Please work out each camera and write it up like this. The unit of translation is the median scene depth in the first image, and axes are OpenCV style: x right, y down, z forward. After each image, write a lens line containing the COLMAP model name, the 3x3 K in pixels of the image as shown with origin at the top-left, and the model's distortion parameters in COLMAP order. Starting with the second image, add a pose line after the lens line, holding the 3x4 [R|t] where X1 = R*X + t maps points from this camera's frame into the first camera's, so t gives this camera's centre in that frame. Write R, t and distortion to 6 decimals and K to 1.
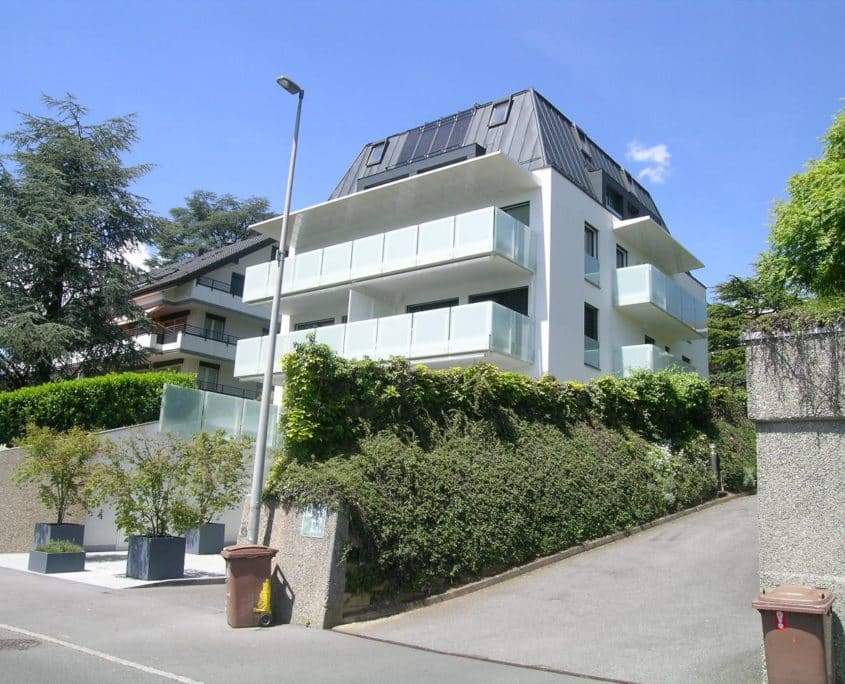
lens RADIAL K [[751.2, 0, 435.2], [0, 751.2, 342.1], [0, 0, 1]] dist [-0.138963, 0.111269]
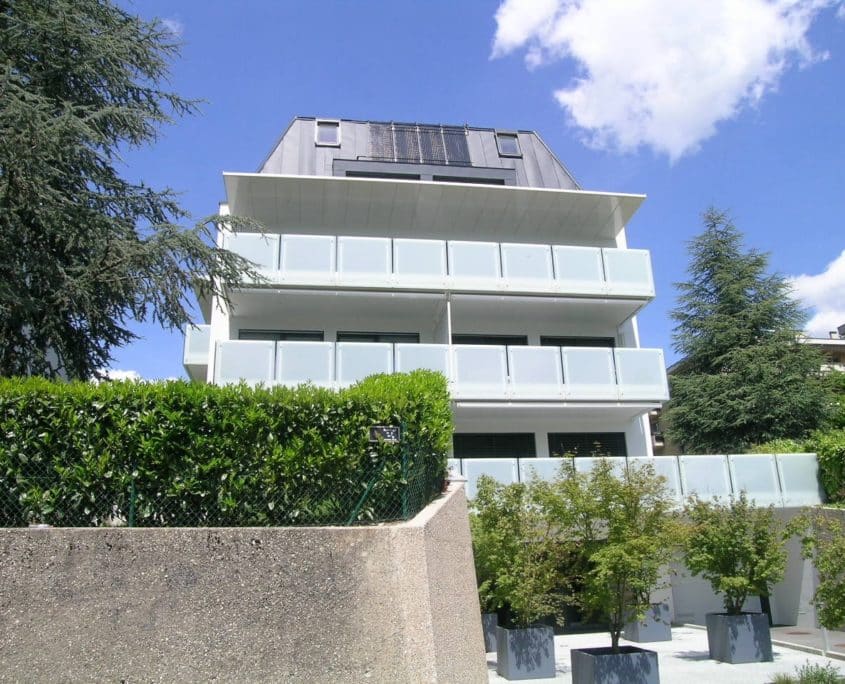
lens RADIAL K [[751.2, 0, 435.2], [0, 751.2, 342.1], [0, 0, 1]] dist [-0.138963, 0.111269]
pose [[0.696030, 0.167413, 0.698223, -0.634268], [-0.097385, 0.985463, -0.139206, 0.076668], [-0.711378, 0.028895, 0.702216, 0.458084]]
